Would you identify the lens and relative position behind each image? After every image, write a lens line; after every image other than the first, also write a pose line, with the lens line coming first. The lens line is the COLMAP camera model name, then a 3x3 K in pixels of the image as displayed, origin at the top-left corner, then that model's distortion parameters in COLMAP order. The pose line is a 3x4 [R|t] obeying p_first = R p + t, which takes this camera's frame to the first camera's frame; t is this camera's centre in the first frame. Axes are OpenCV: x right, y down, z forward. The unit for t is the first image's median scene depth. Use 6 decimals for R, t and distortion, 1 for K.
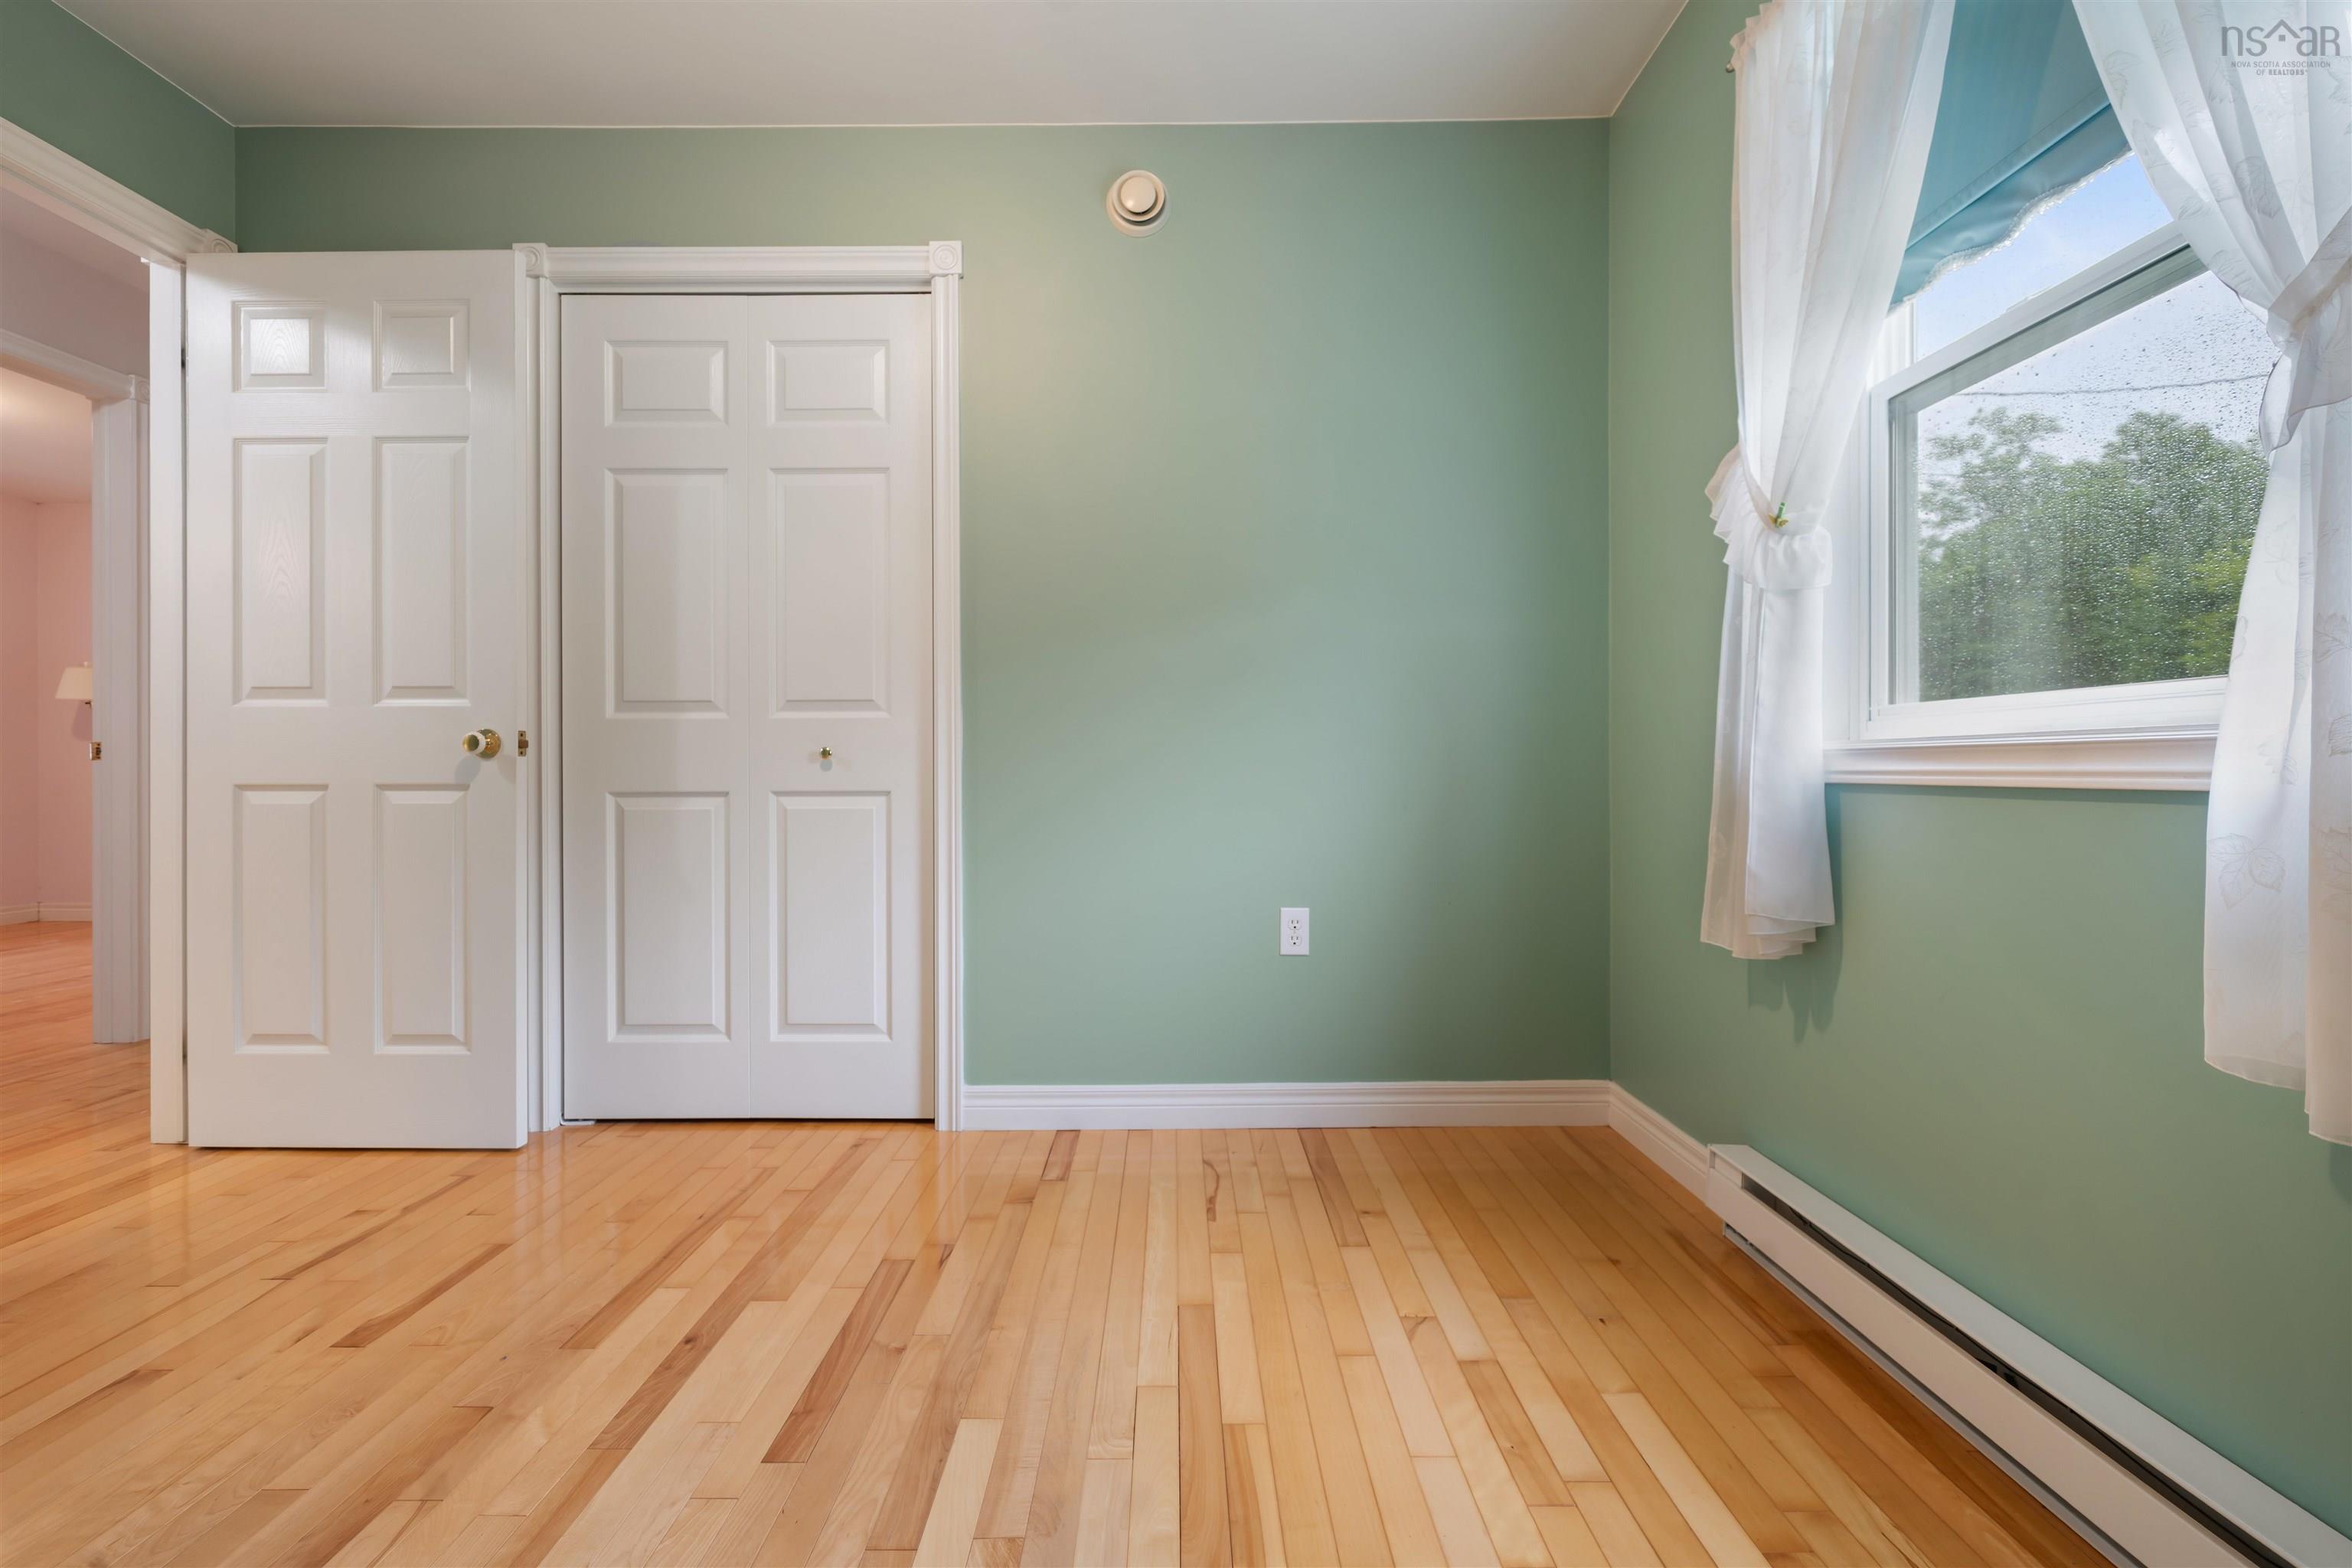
lens RADIAL K [[1026.6, 0, 1175.0], [0, 1026.6, 776.4], [0, 0, 1]] dist [-0.001607, -0.000181]
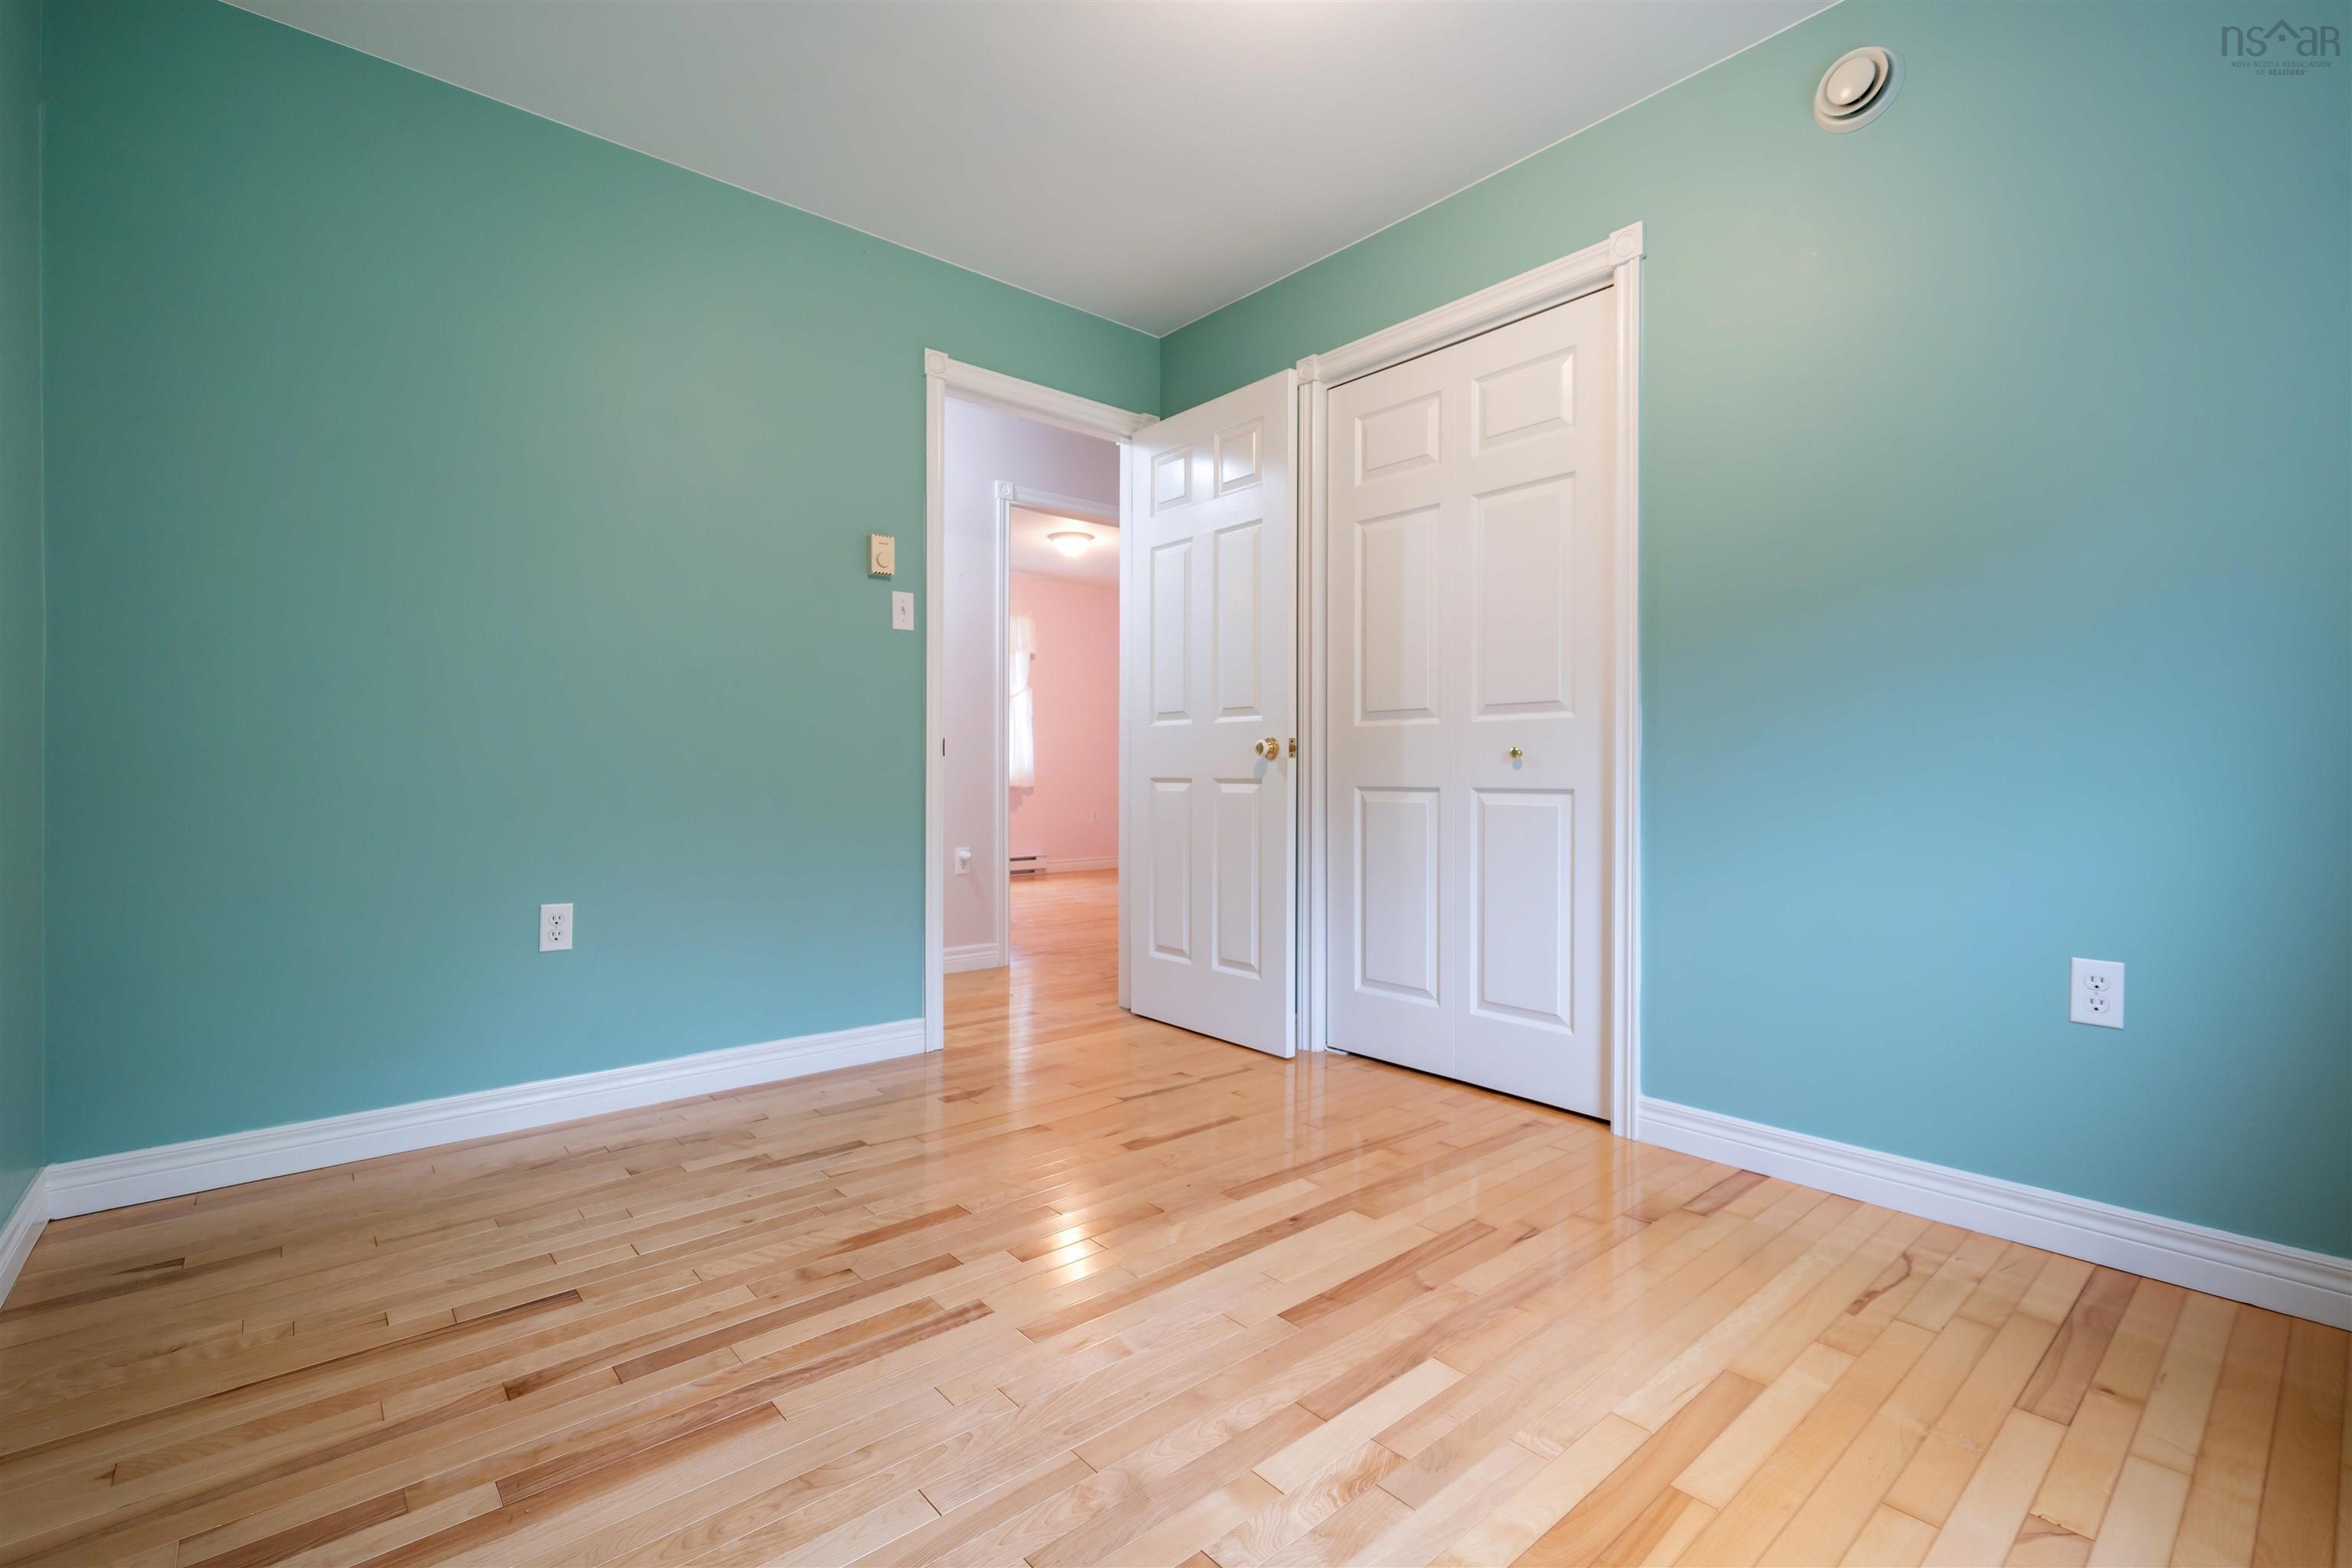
lens RADIAL K [[1026.6, 0, 1185.3], [0, 1026.6, 782.0], [0, 0, 1]] dist [-0.001607, -0.000181]
pose [[0.658136, 0.011033, -0.752819, 0.254796], [-0.005576, 0.999937, 0.009779, -0.001149], [0.752879, -0.002238, 0.658155, 0.043172]]
